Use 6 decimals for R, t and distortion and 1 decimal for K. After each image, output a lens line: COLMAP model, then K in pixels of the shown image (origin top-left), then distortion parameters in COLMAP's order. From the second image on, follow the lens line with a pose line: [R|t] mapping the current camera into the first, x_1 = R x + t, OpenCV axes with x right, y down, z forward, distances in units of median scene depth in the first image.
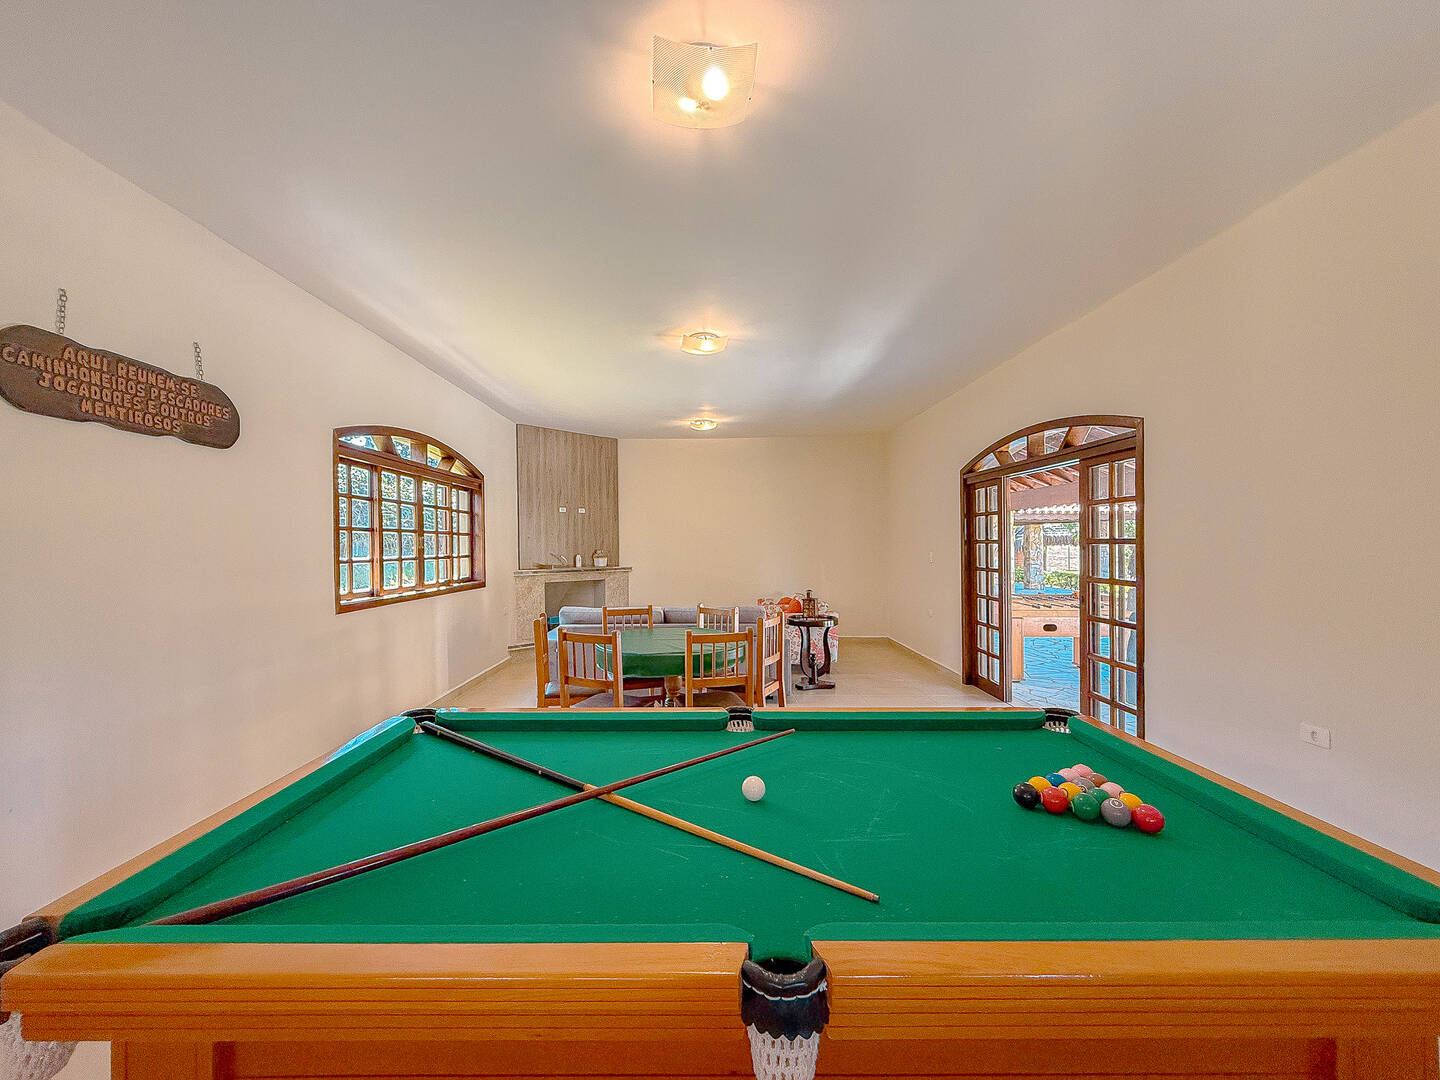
lens RADIAL K [[584.2, 0, 713.1], [0, 584.2, 551.2], [0, 0, 1]] dist [0.001050, -0.000002]
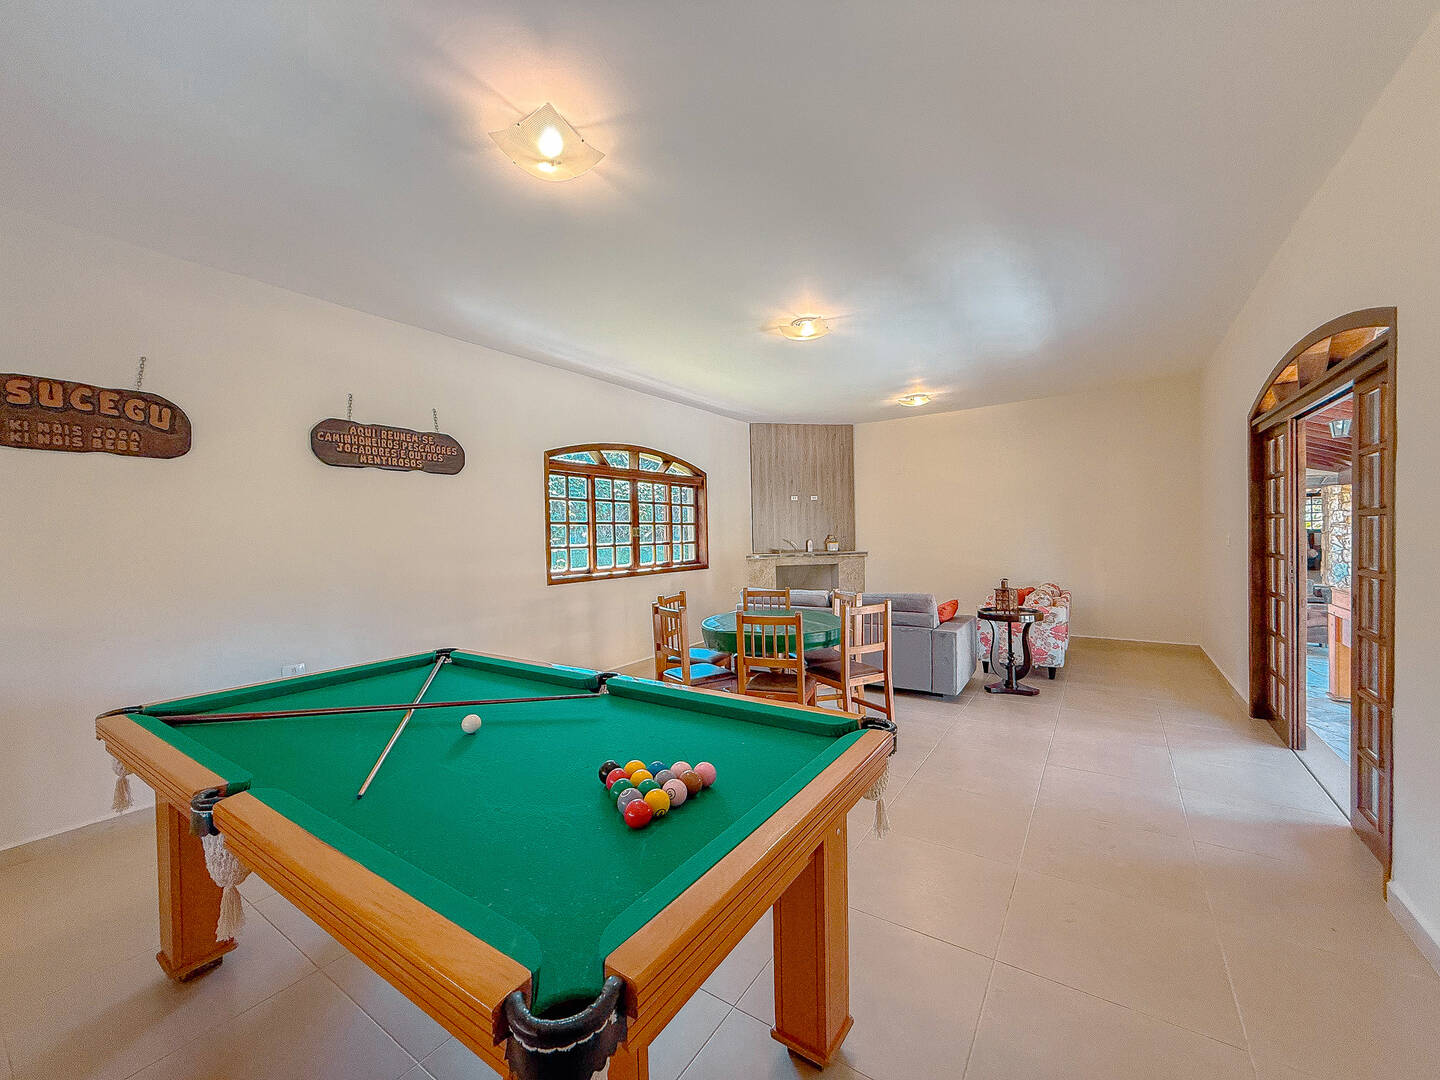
lens RADIAL K [[573.7, 0, 720.0], [0, 573.7, 540.0], [0, 0, 1]] dist [-0.000385, -0.000082]
pose [[0.828447, -0.011990, -0.559938, 0.318606], [0.015248, 0.999883, 0.001149, 0.003381], [0.559859, -0.009490, 0.828533, 0.074900]]
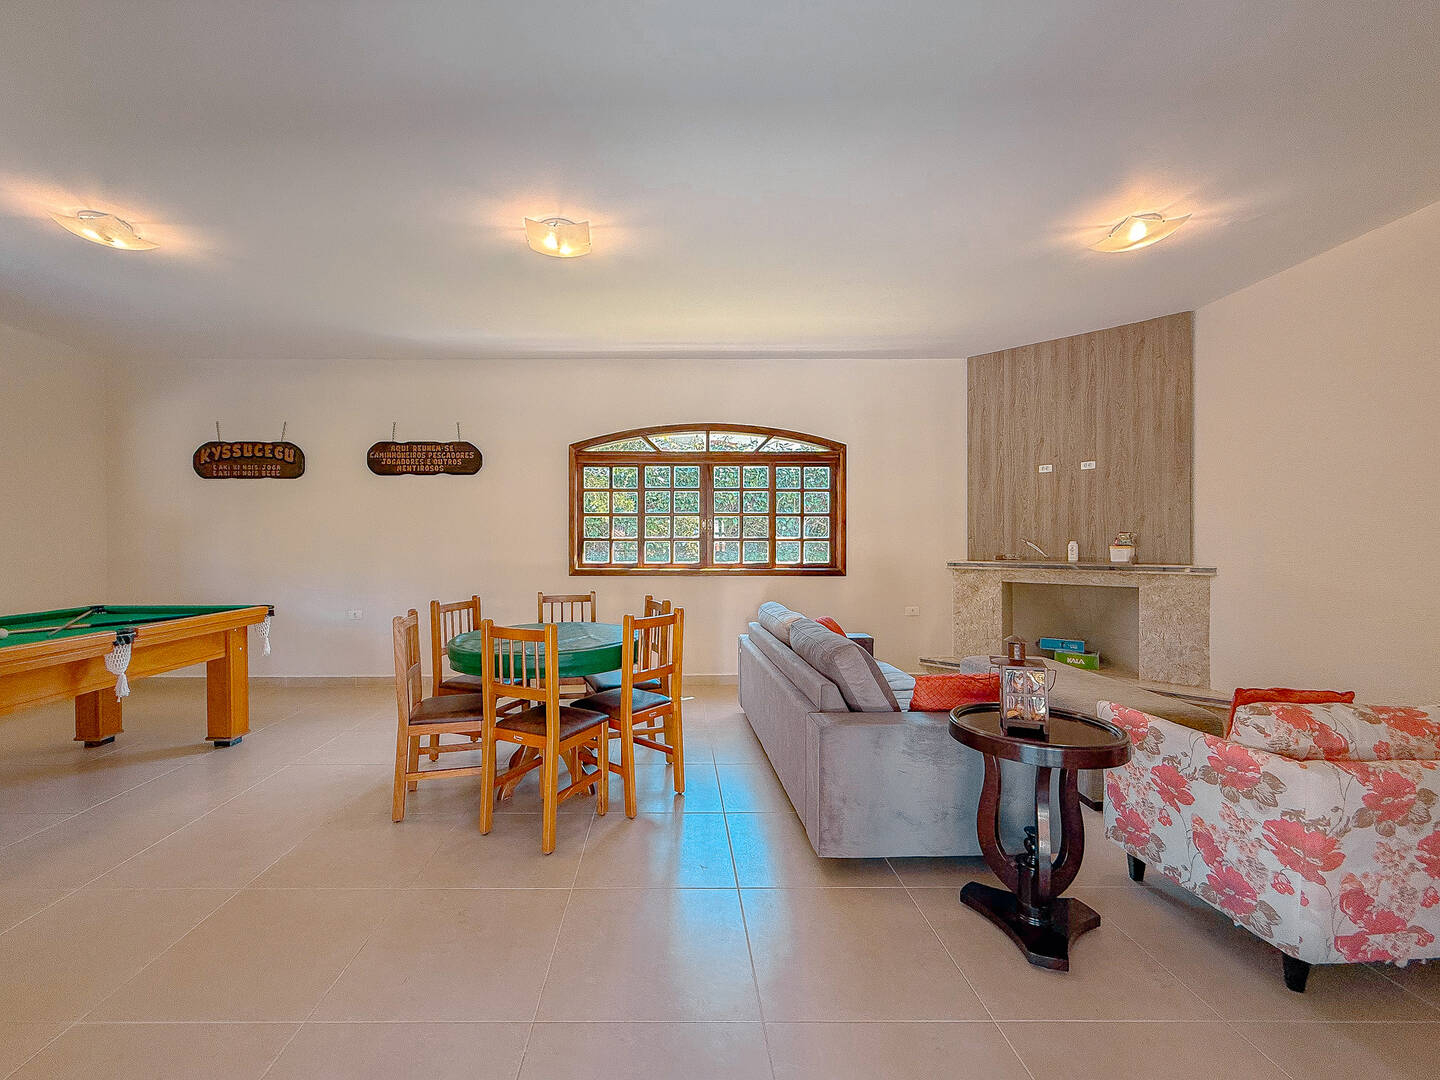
lens RADIAL K [[595.4, 0, 673.7], [0, 595.4, 533.5], [0, 0, 1]] dist [-0.001453, -0.000311]
pose [[0.001503, -0.017110, -0.999852, 0.554037], [-0.009176, 0.999811, -0.017124, 0.019193], [0.999957, 0.009201, 0.001346, 0.882335]]
